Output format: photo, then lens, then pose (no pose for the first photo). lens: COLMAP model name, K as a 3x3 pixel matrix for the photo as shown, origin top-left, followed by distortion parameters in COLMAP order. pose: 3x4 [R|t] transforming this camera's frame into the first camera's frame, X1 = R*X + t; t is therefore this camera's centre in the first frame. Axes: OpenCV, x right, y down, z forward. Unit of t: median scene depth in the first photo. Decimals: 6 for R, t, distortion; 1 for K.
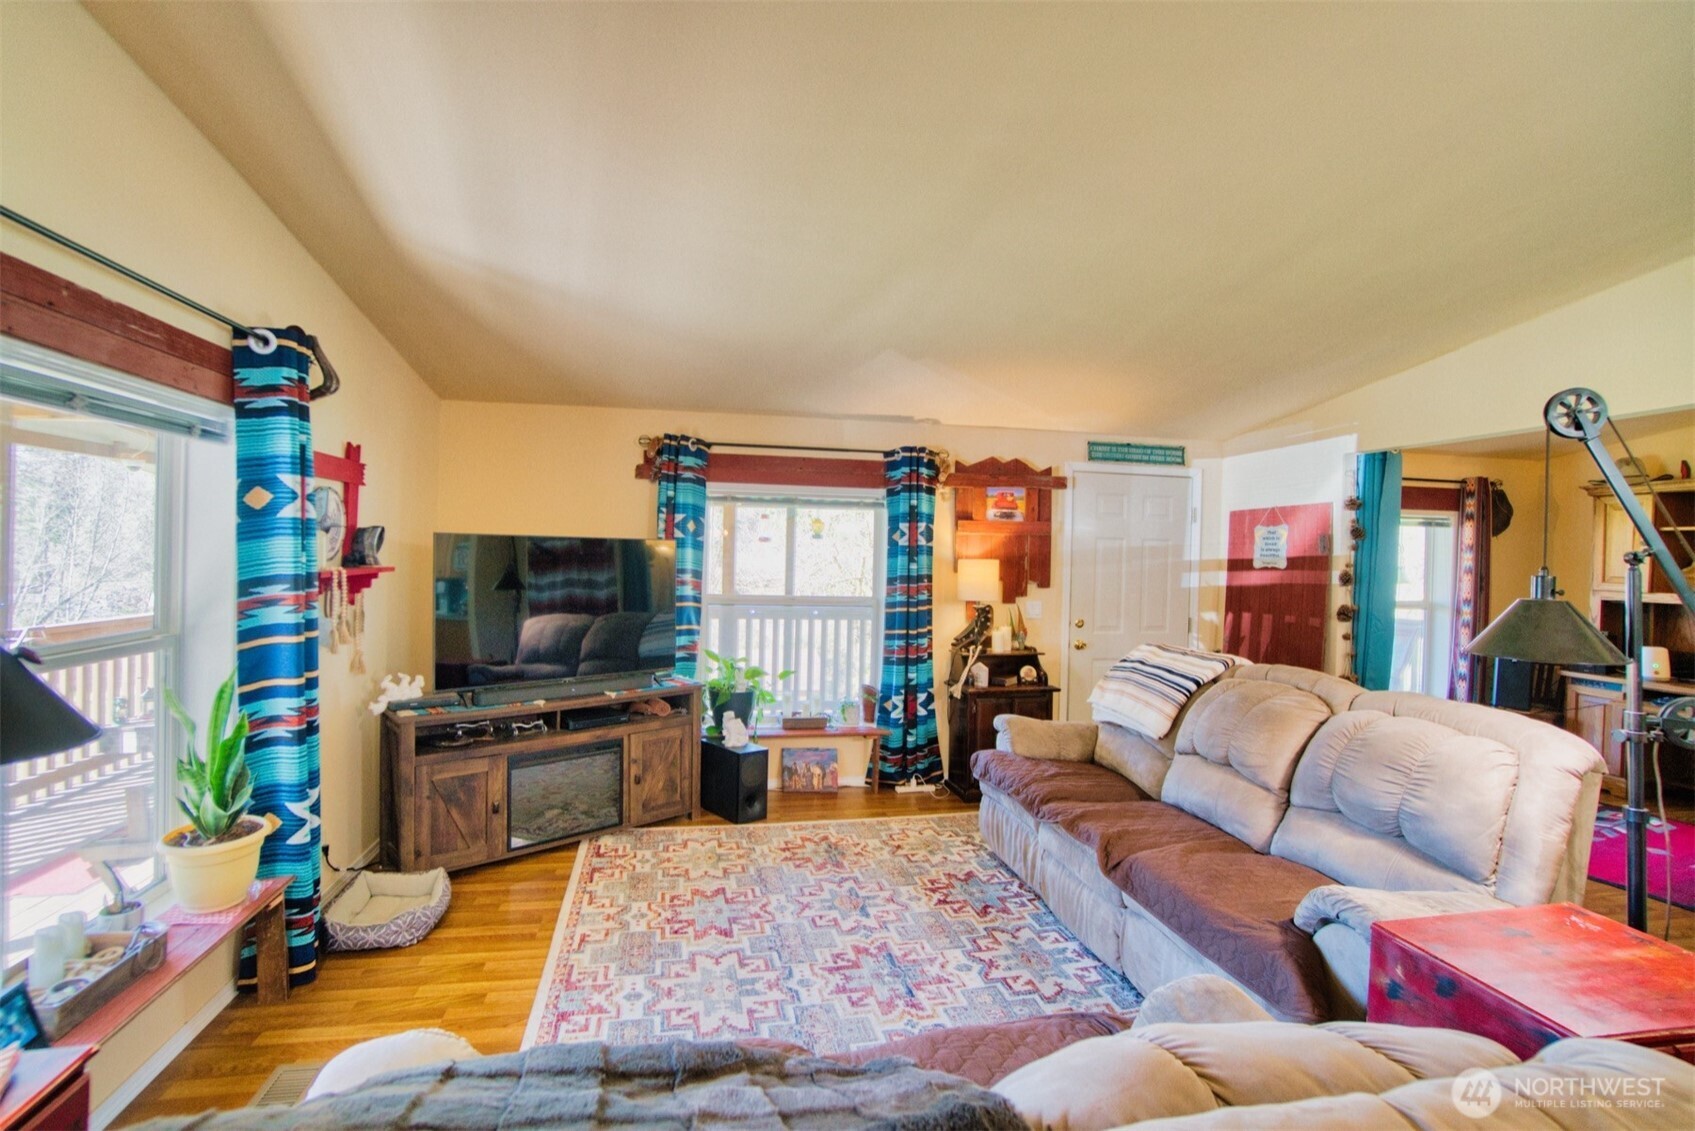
lens RADIAL K [[752.3, 0, 807.0], [0, 752.3, 561.4], [0, 0, 1]] dist [-0.043512, 0.013996]
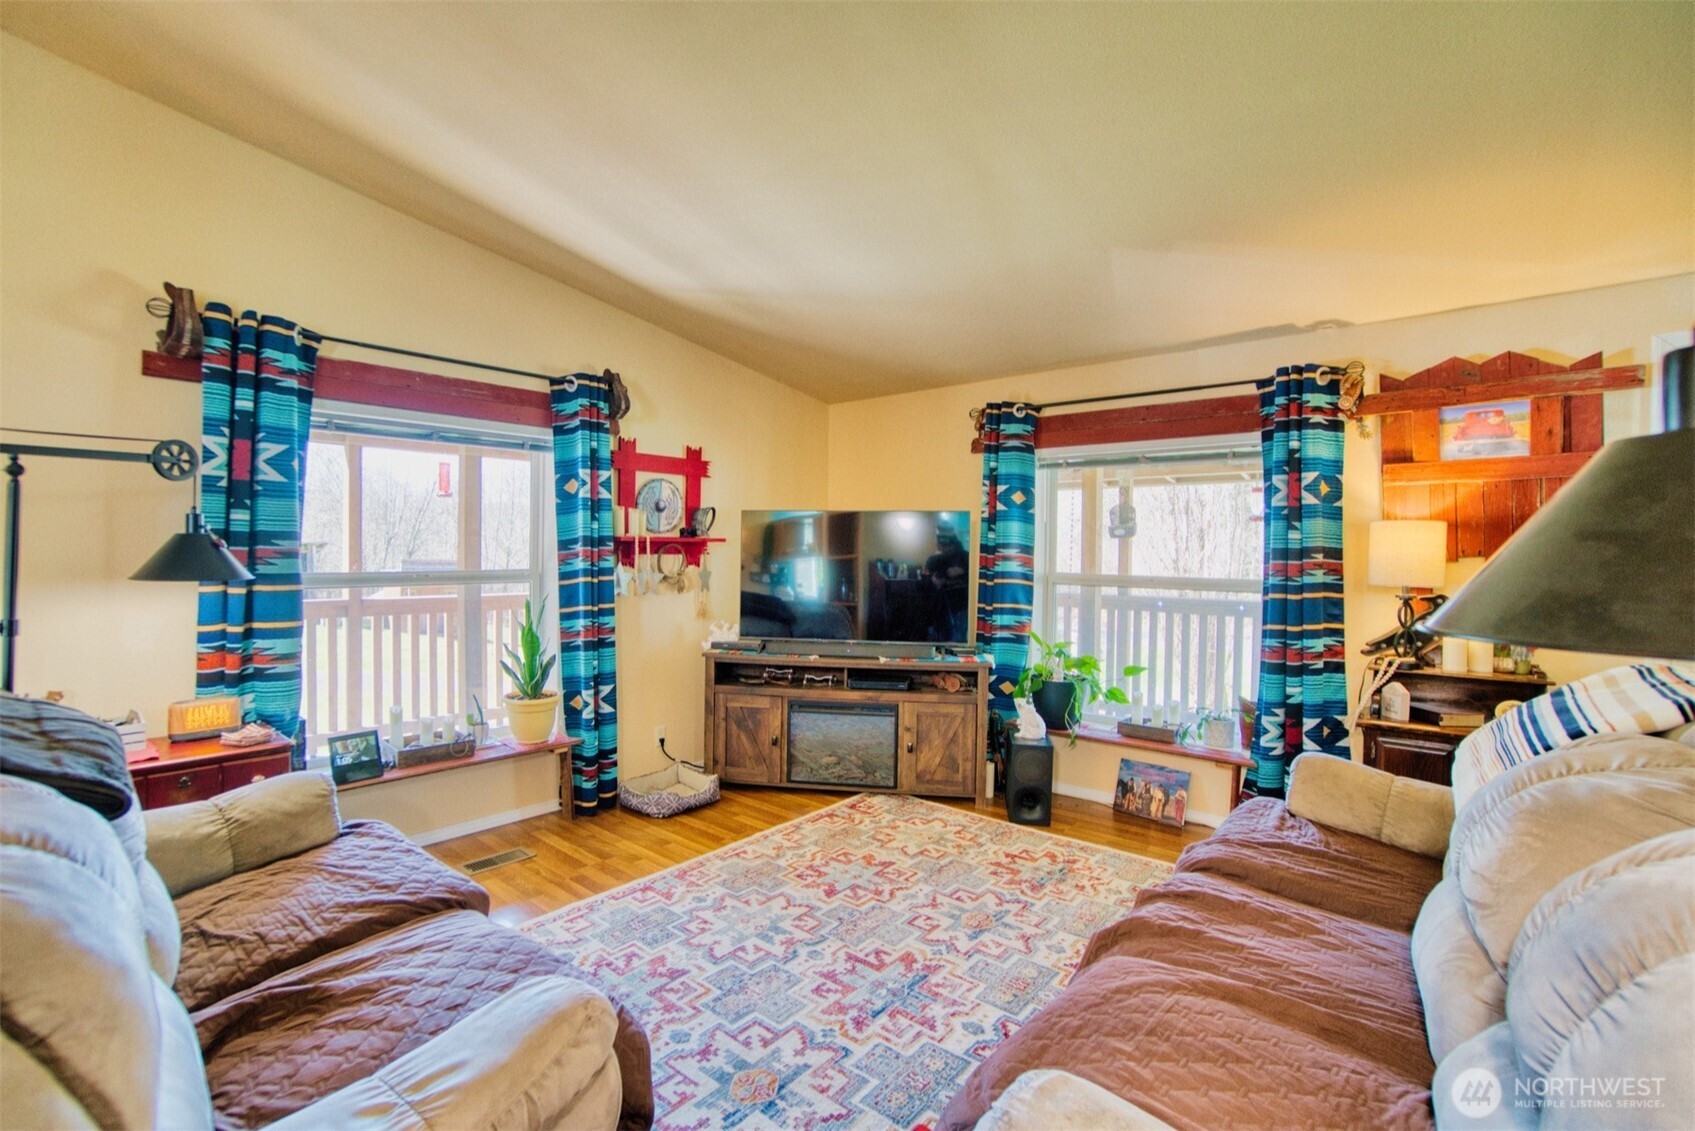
lens RADIAL K [[752.3, 0, 814.9], [0, 752.3, 556.5], [0, 0, 1]] dist [-0.043512, 0.013996]
pose [[0.626621, -0.005477, -0.779305, 0.414064], [-0.007419, 0.999888, -0.012993, 0.040051], [0.779289, 0.013923, 0.626511, 0.223069]]
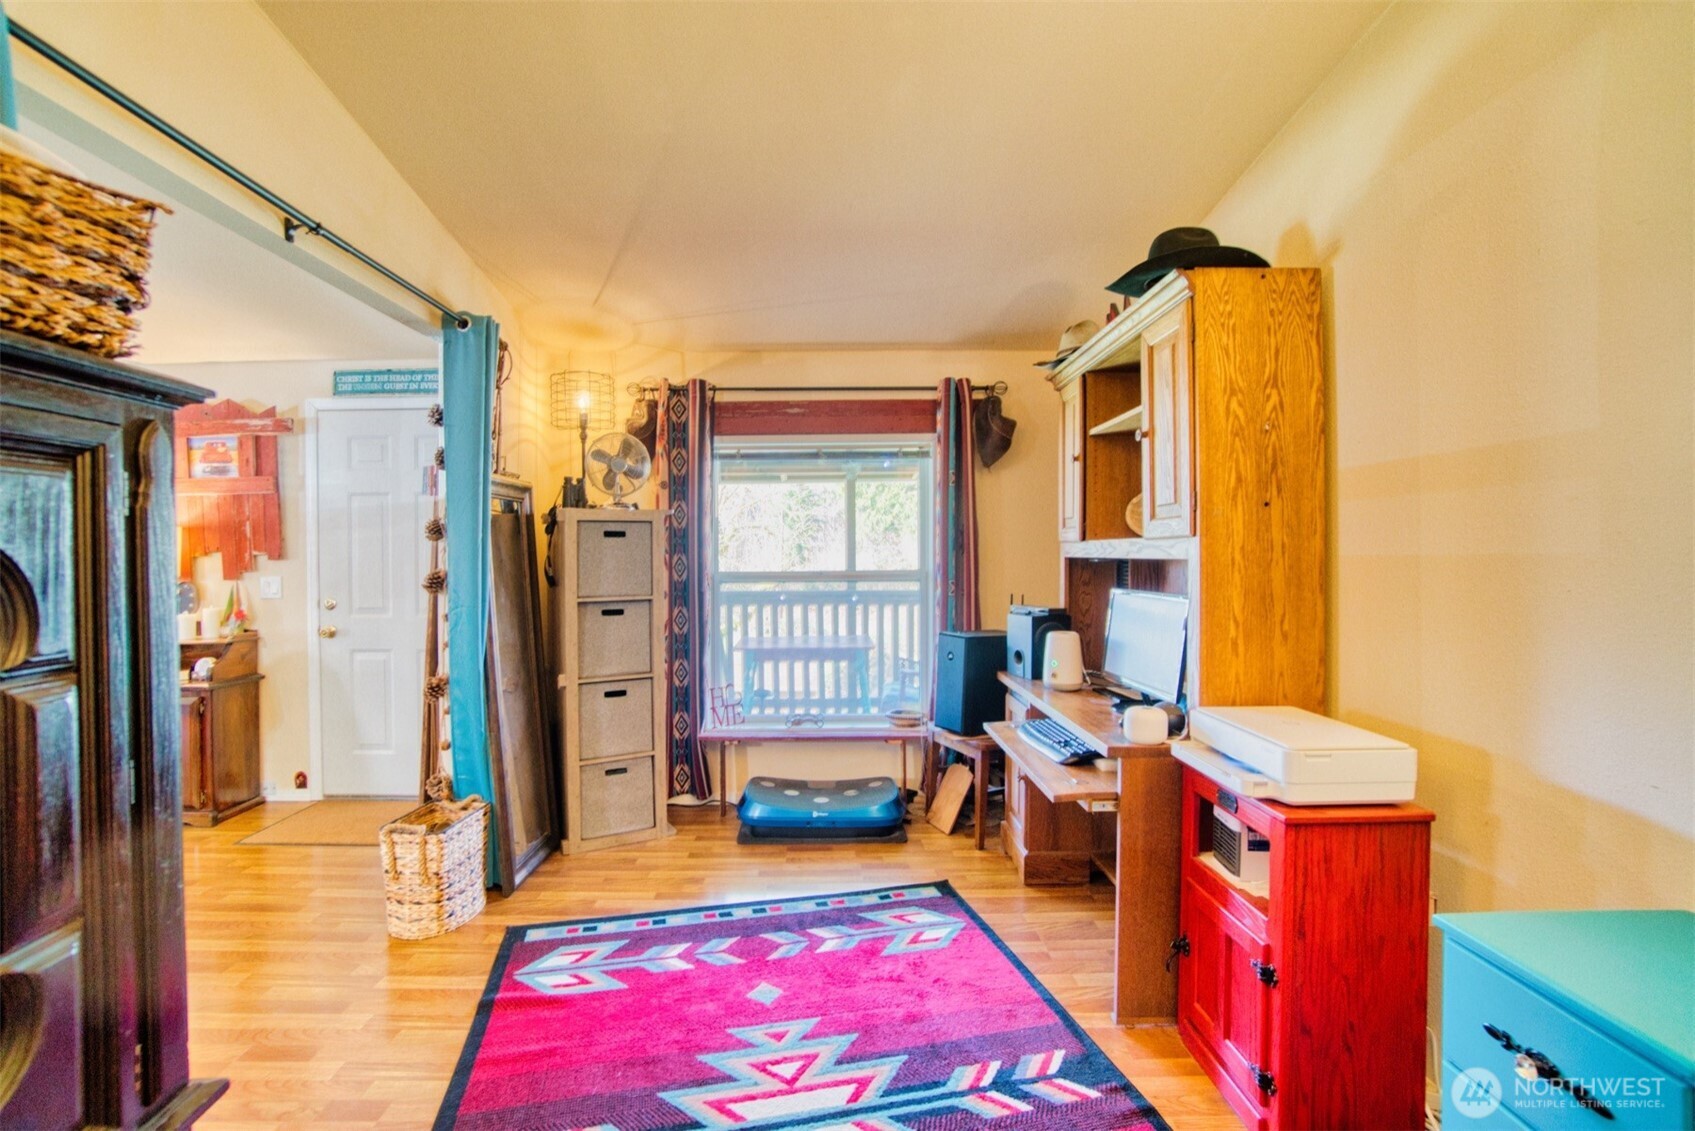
lens RADIAL K [[752.3, 0, 849.4], [0, 752.3, 530.1], [0, 0, 1]] dist [-0.043512, 0.013996]
pose [[0.977515, -0.027583, -0.209053, 1.171906], [0.025773, 0.999603, -0.011376, 0.030981], [0.209284, 0.005733, 0.977838, 0.398046]]
